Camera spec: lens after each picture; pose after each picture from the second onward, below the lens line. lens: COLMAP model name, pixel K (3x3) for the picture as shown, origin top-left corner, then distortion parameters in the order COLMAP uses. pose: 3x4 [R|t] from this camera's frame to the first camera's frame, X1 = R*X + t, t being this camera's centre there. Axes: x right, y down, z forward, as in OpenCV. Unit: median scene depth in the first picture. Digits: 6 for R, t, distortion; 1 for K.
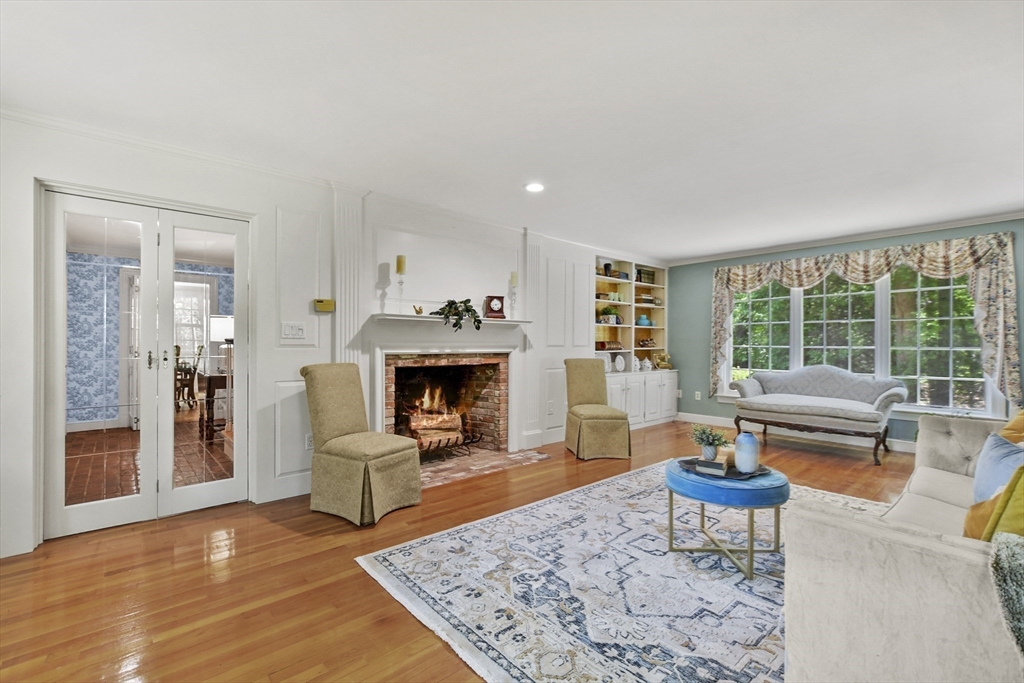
lens RADIAL K [[451.5, 0, 510.5], [0, 451.5, 341.3], [0, 0, 1]] dist [-0.014212, 0.003708]
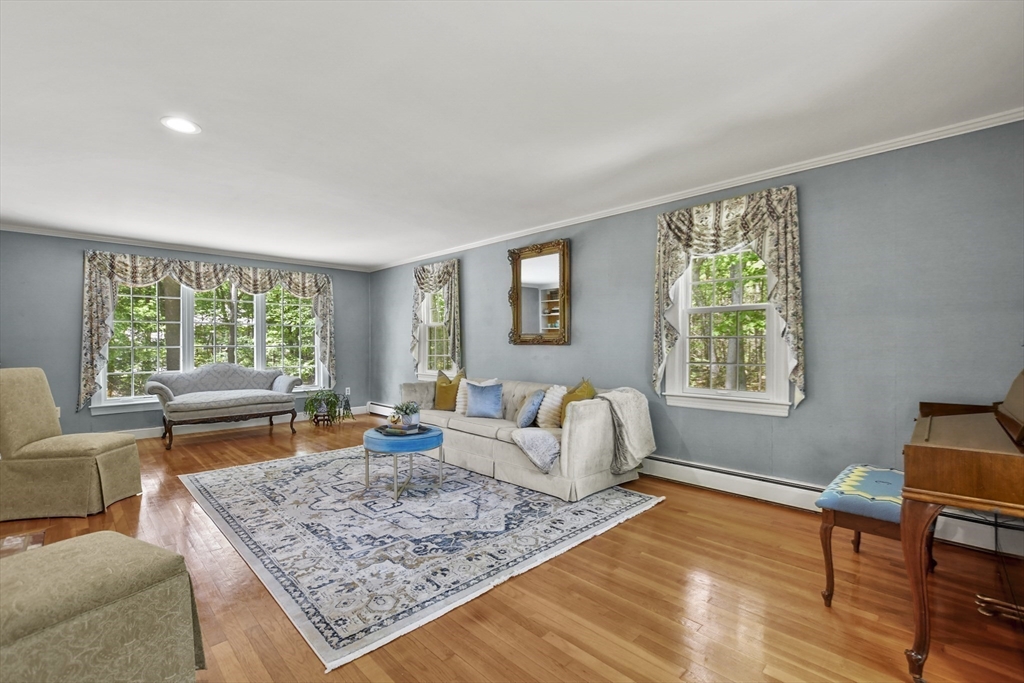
lens RADIAL K [[451.5, 0, 509.1], [0, 451.5, 342.6], [0, 0, 1]] dist [-0.014212, 0.003708]
pose [[-0.061459, -0.000616, 0.998109, -0.940193], [-0.004404, 0.999990, 0.000346, 0.000189], [-0.998100, -0.004375, -0.061461, 0.717351]]
